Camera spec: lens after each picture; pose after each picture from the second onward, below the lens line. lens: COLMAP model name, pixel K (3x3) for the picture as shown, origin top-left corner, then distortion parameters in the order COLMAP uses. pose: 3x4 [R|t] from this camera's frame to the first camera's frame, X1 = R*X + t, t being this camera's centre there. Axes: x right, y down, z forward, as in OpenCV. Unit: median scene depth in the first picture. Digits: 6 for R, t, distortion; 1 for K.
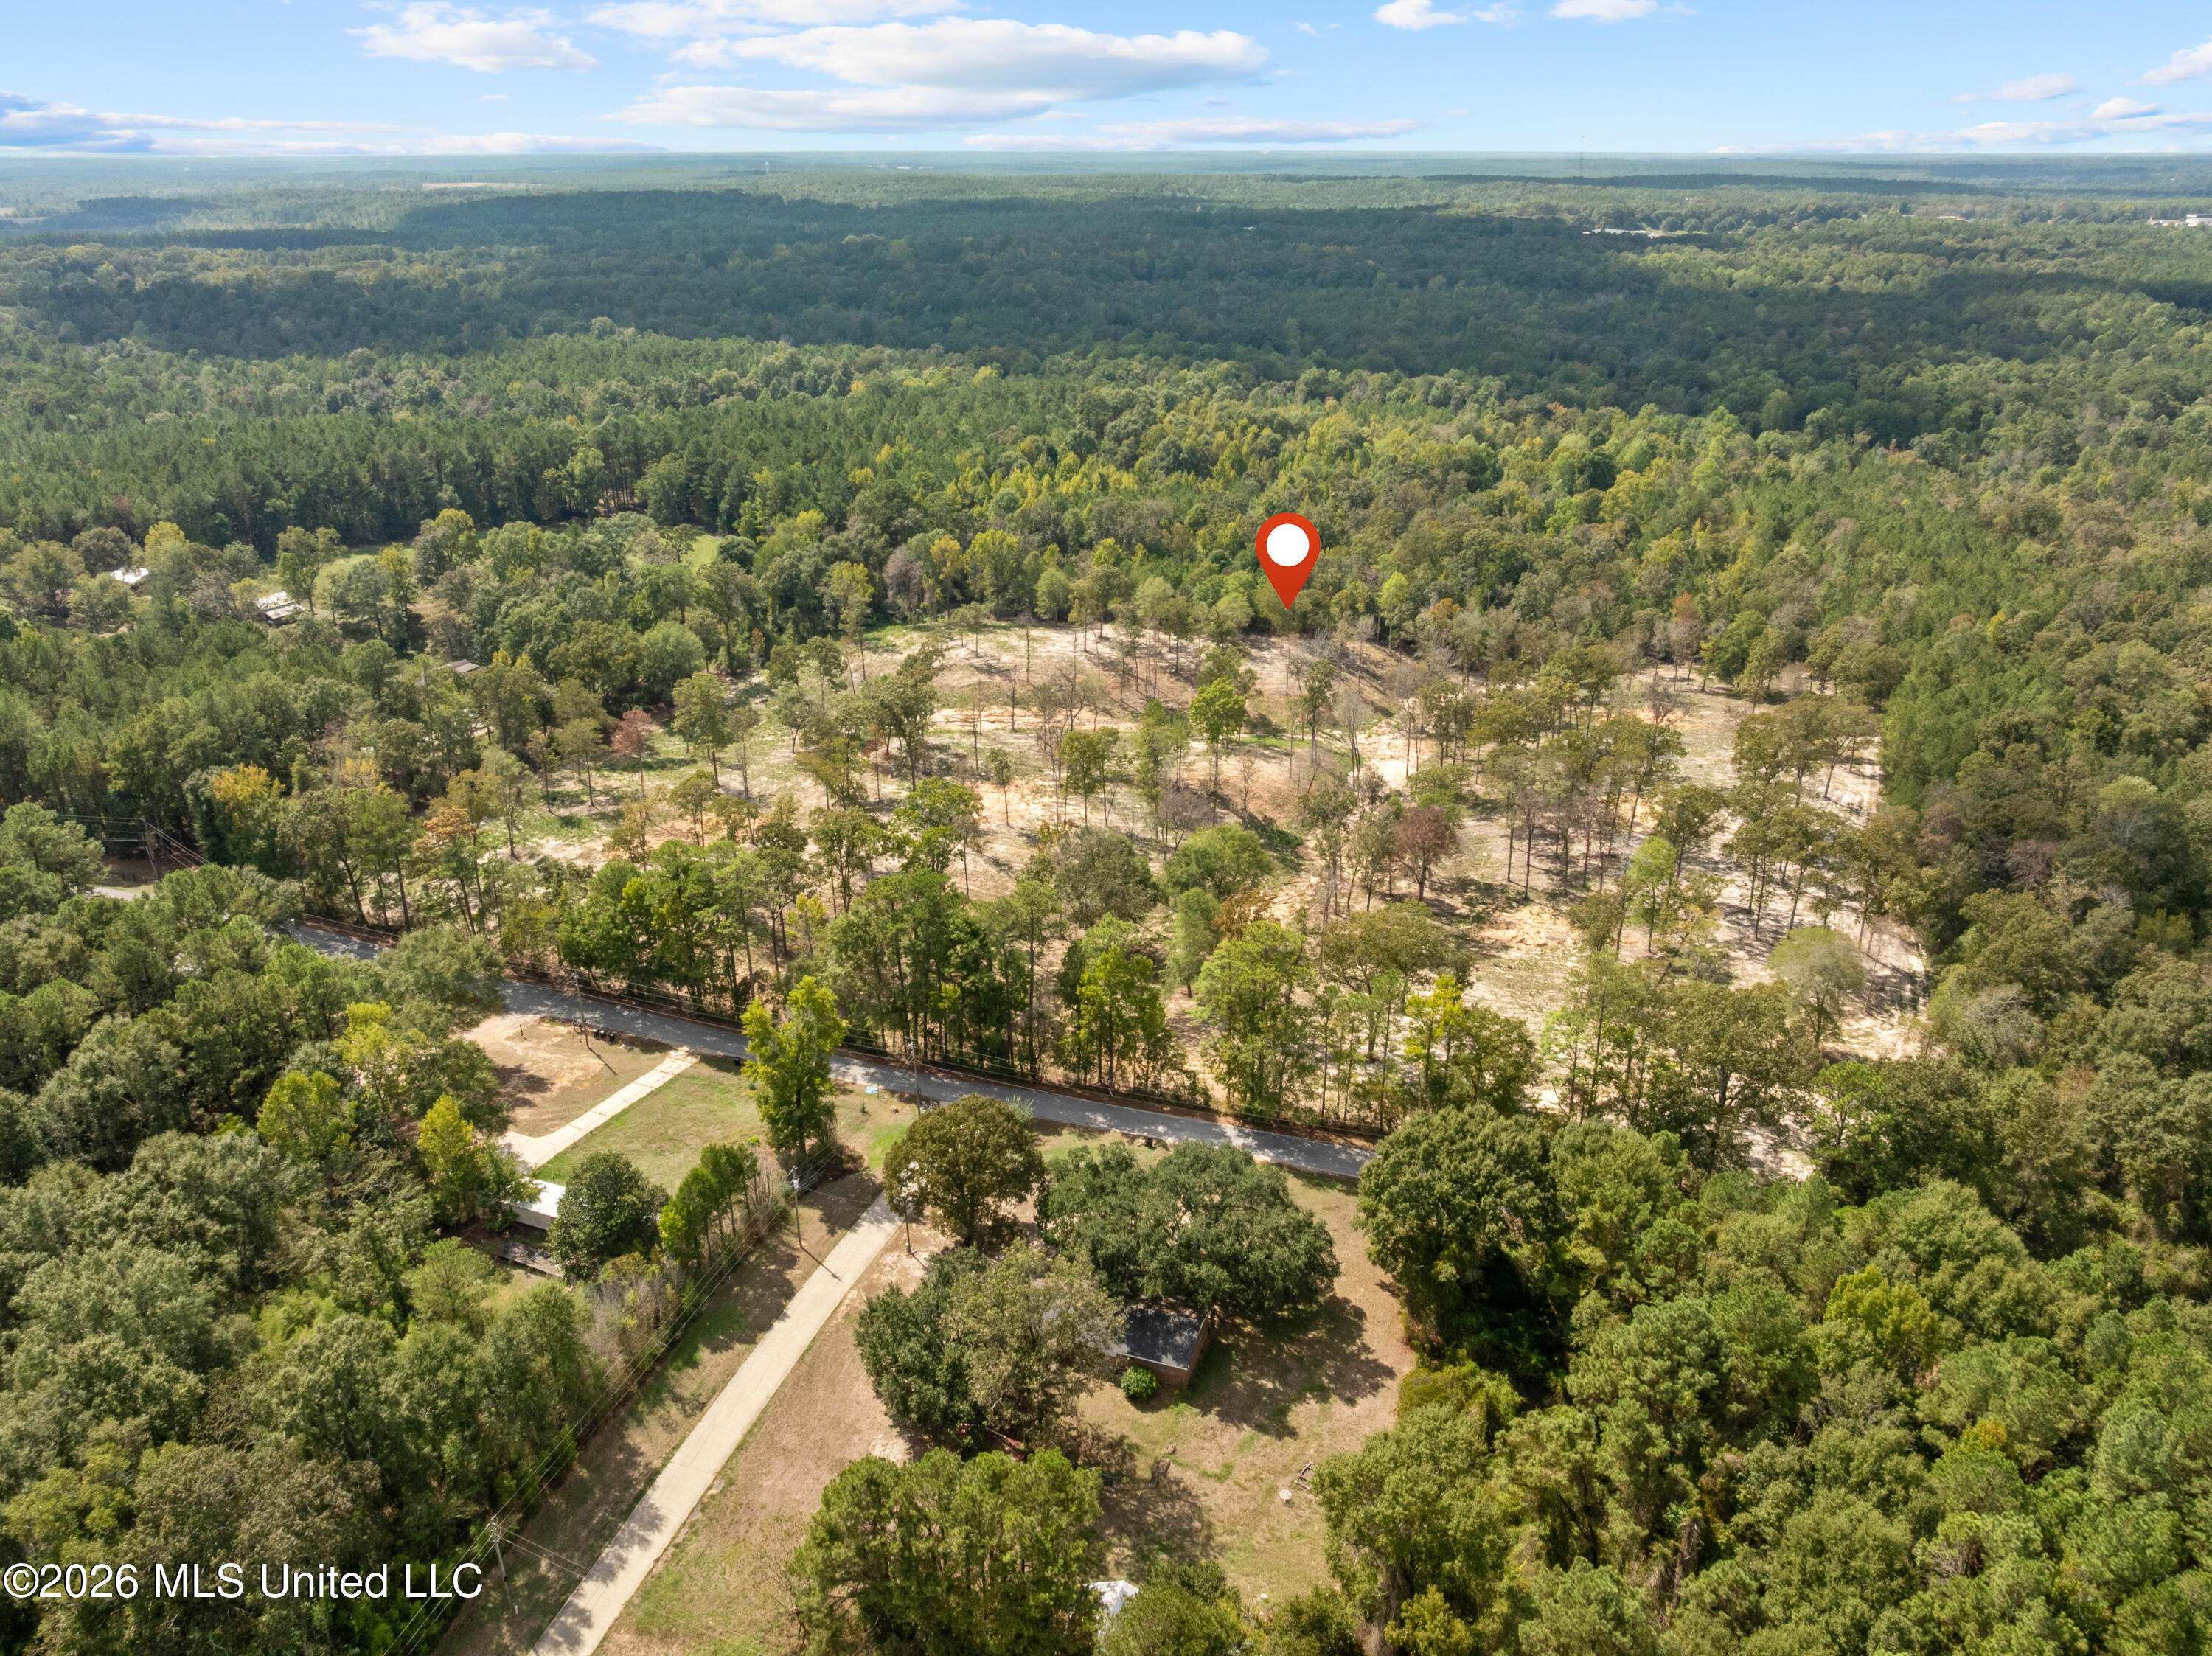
lens RADIAL K [[1527.9, 0, 1106.0], [0, 1527.9, 828.0], [0, 0, 1]] dist [-0.048966, 0.009990]
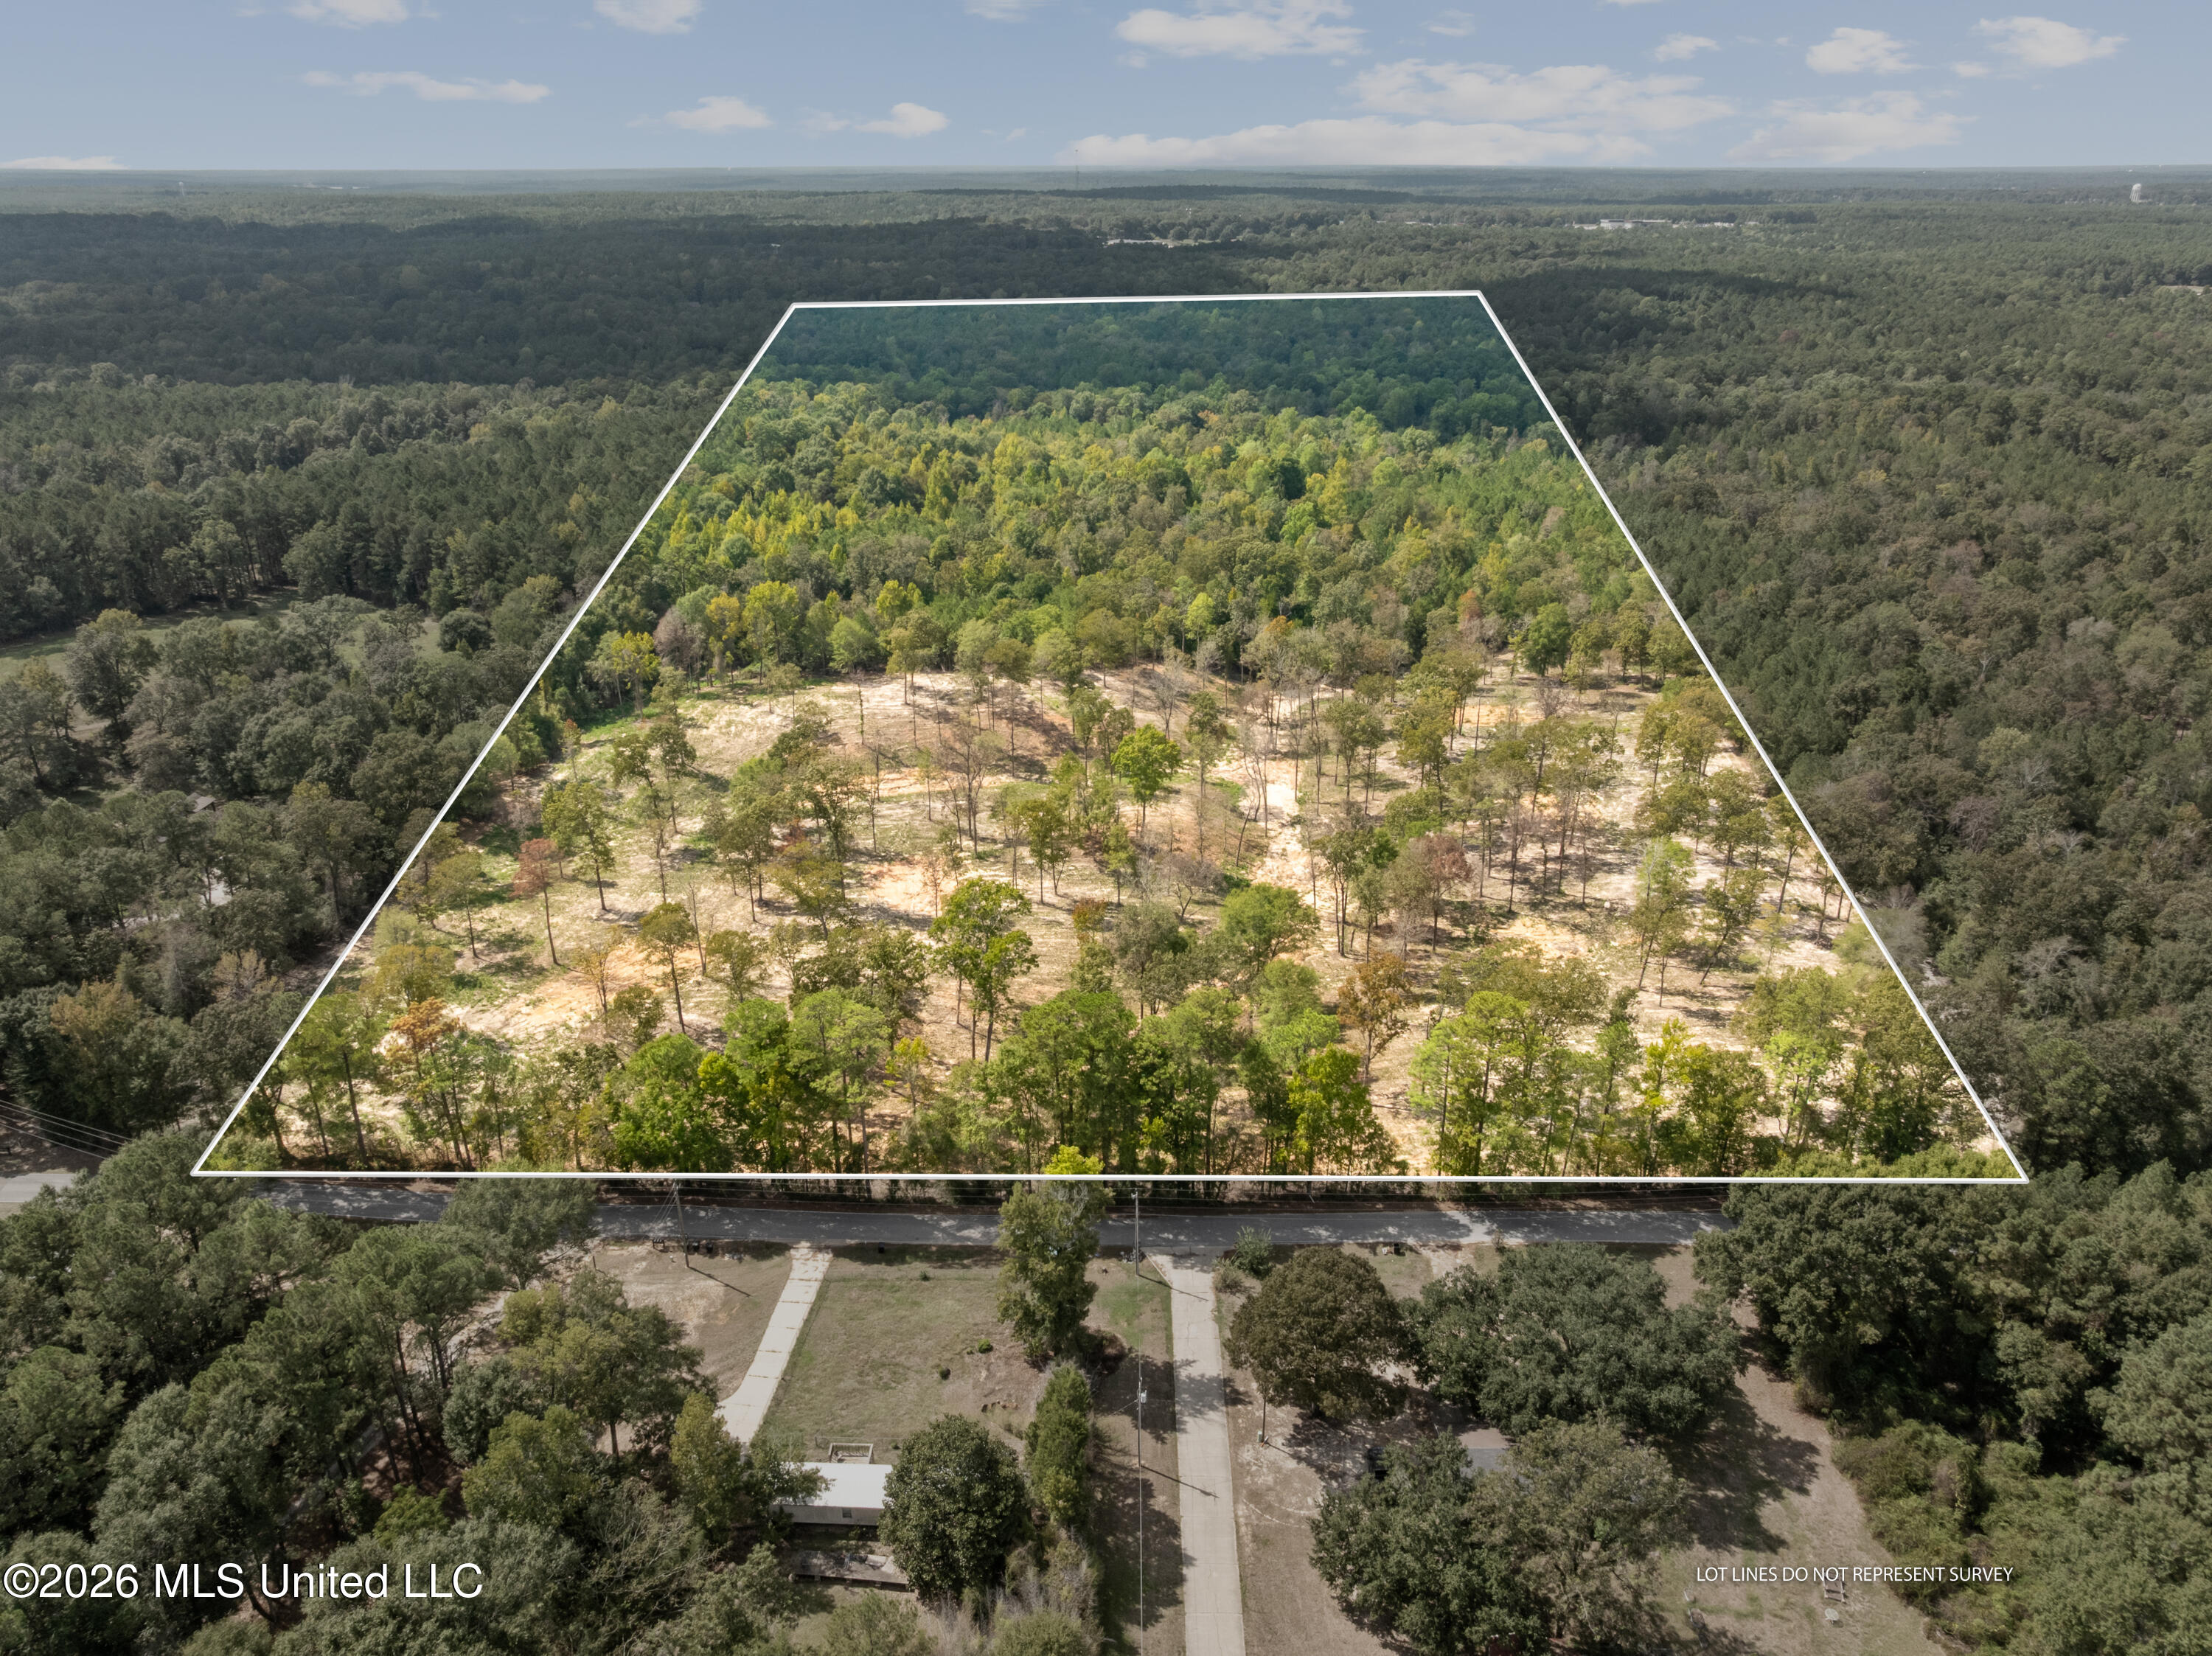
lens RADIAL K [[1527.9, 0, 1106.0], [0, 1527.9, 828.0], [0, 0, 1]] dist [-0.048966, 0.009990]
pose [[0.948939, -0.121826, 0.290986, -0.219089], [0.124336, 0.992191, 0.009924, -0.044411], [-0.289923, 0.026762, 0.956676, 0.101529]]
